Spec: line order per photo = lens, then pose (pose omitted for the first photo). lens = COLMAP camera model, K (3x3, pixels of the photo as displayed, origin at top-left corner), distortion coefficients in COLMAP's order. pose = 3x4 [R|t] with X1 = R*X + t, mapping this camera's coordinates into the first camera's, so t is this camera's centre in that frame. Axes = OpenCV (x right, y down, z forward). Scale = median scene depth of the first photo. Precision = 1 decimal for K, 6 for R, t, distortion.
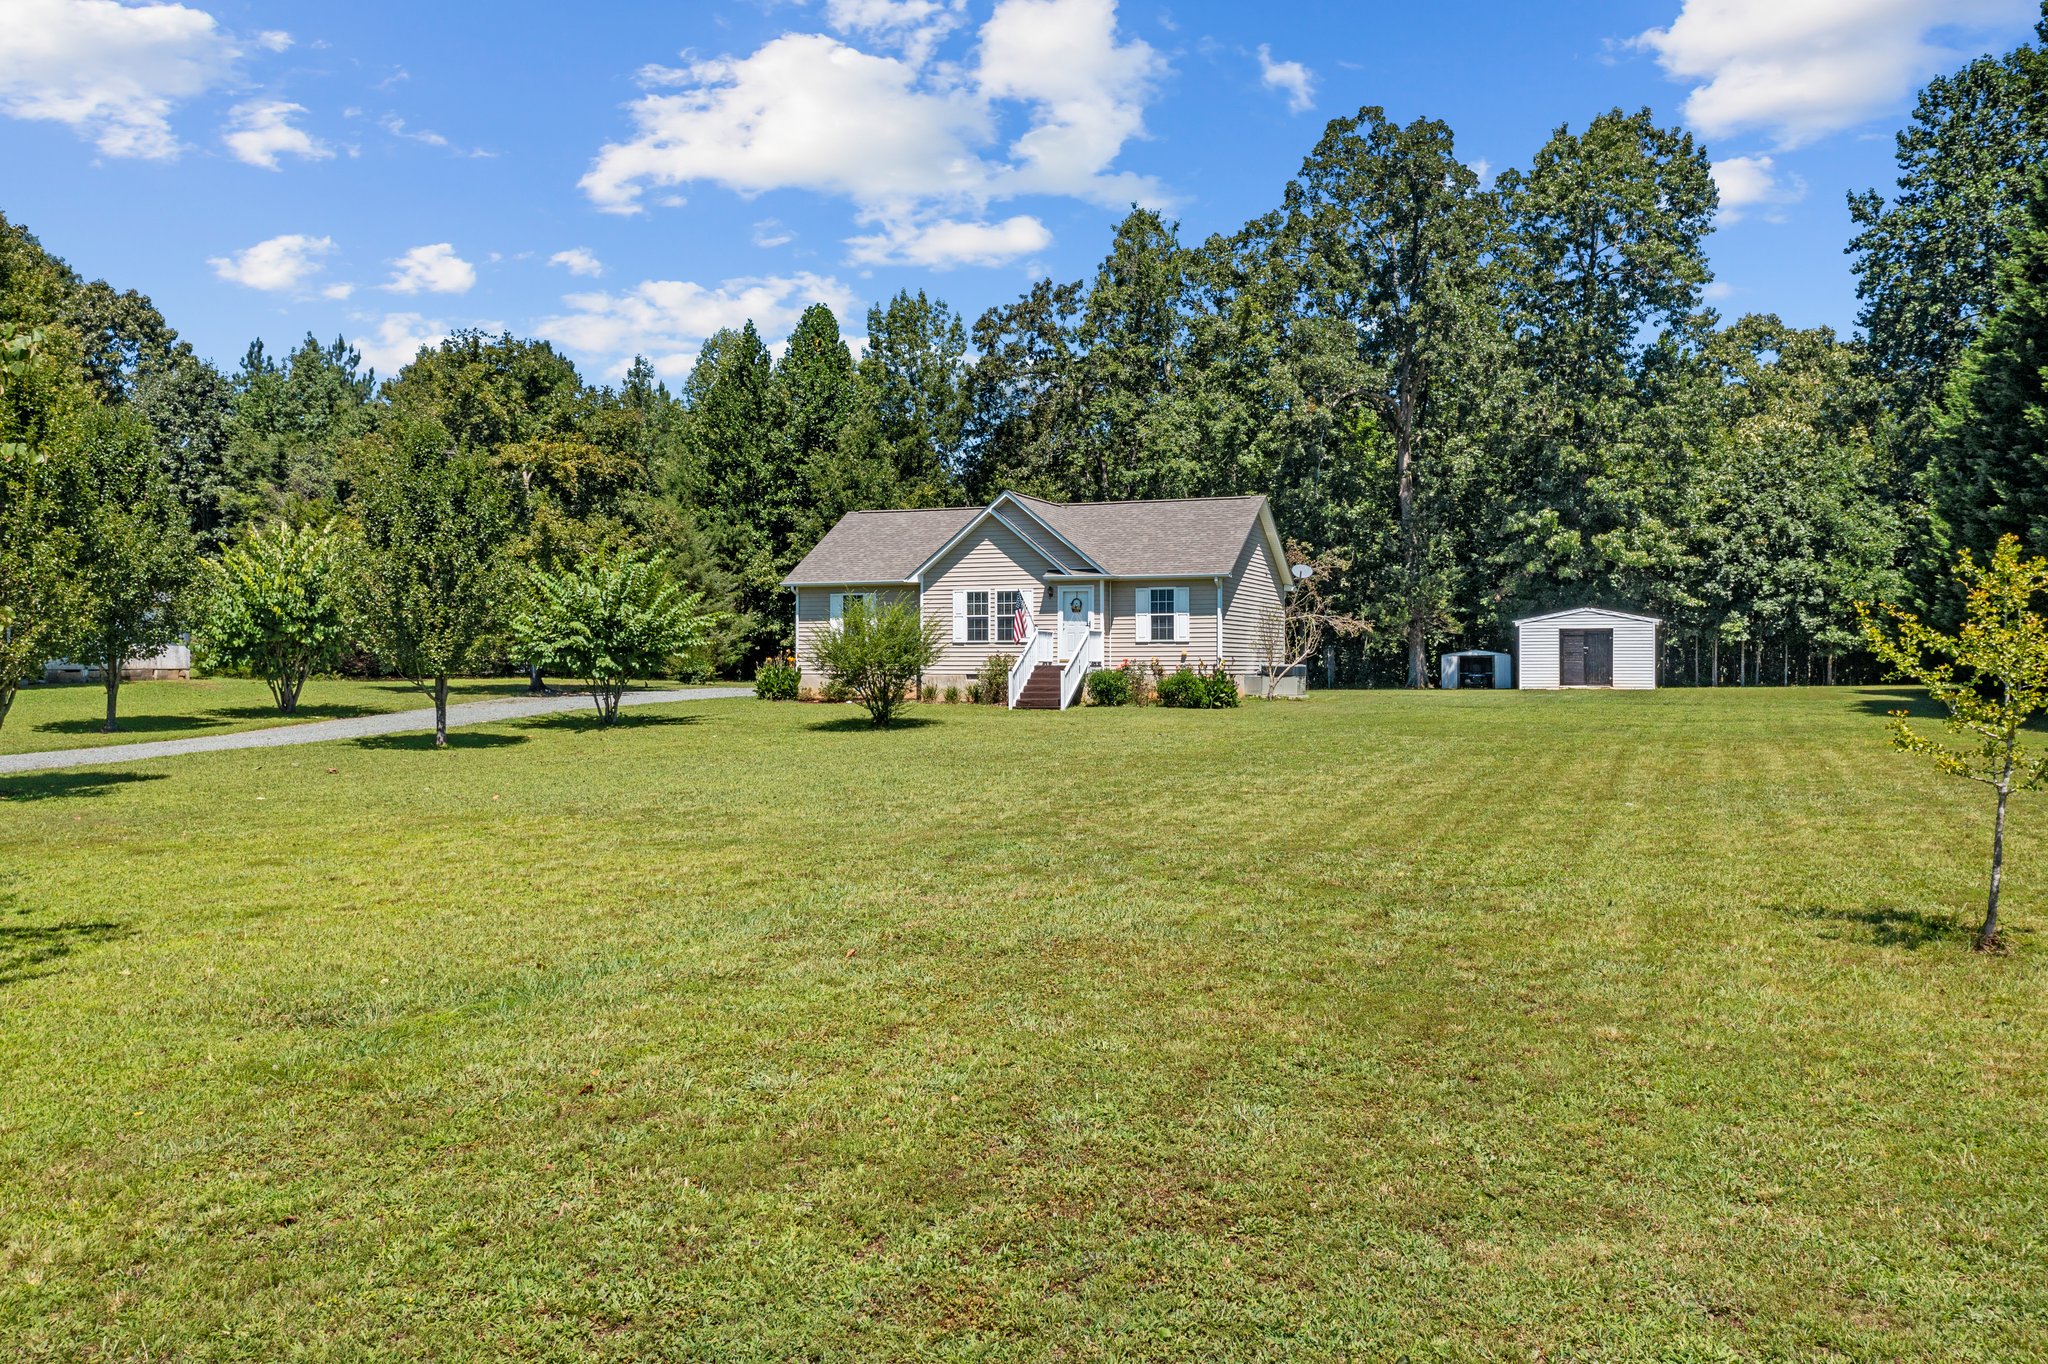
lens RADIAL K [[1622.8, 0, 1023.9], [0, 1622.8, 670.4], [0, 0, 1]] dist [-0.004412, 0.007438]
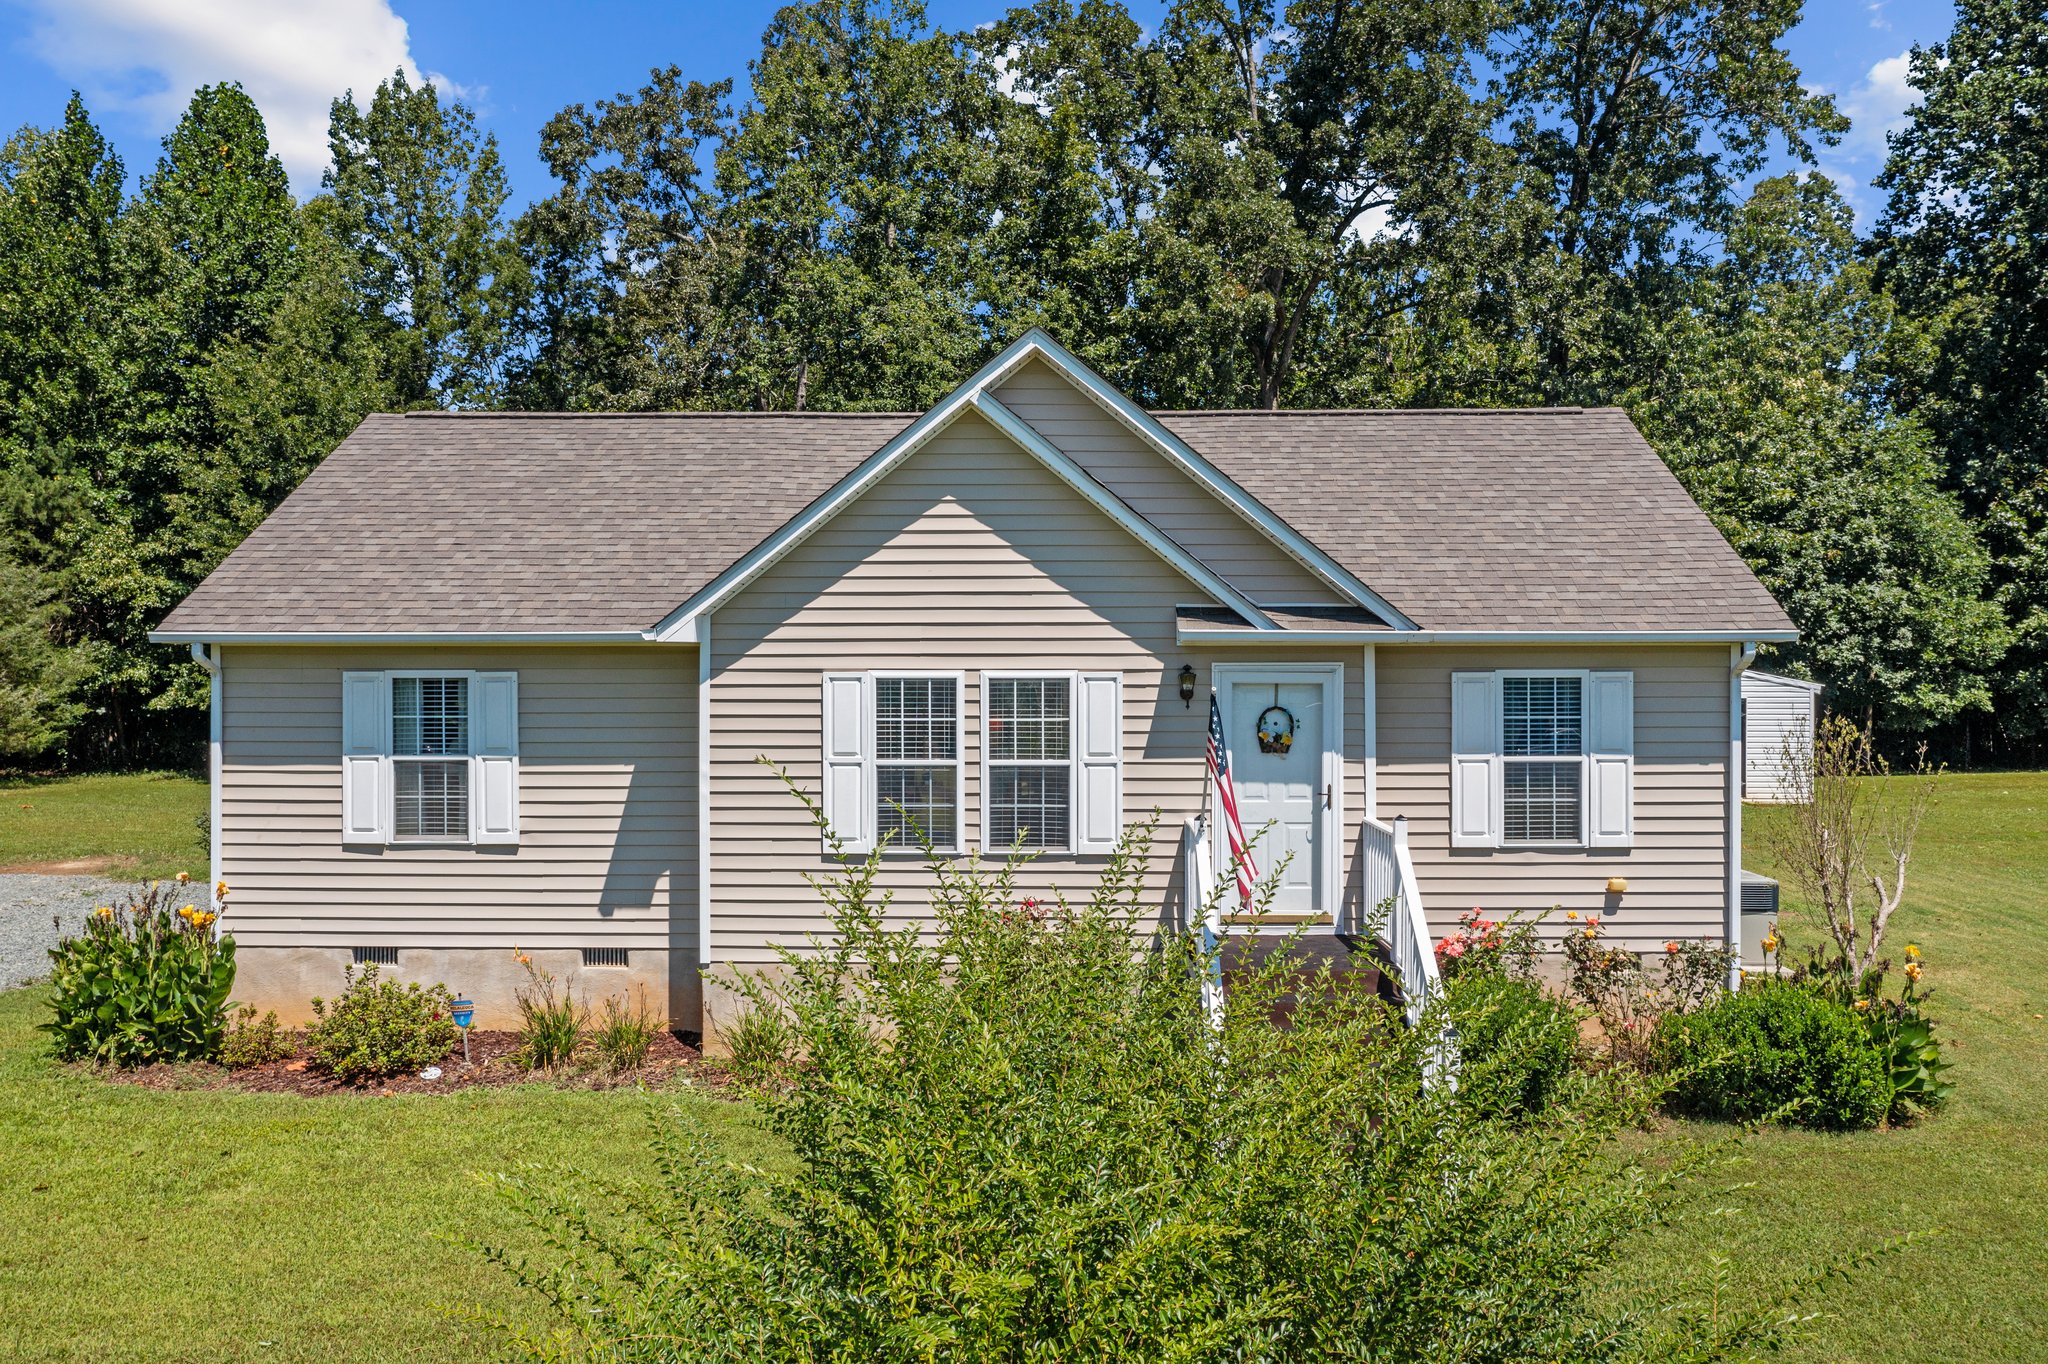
lens RADIAL K [[1622.8, 0, 1023.9], [0, 1622.8, 670.4], [0, 0, 1]] dist [-0.004412, 0.007438]
pose [[0.941108, -0.001417, 0.338103, -0.074292], [0.000550, 0.999996, 0.002658, -0.034795], [-0.338106, -0.002316, 0.941105, 0.495905]]
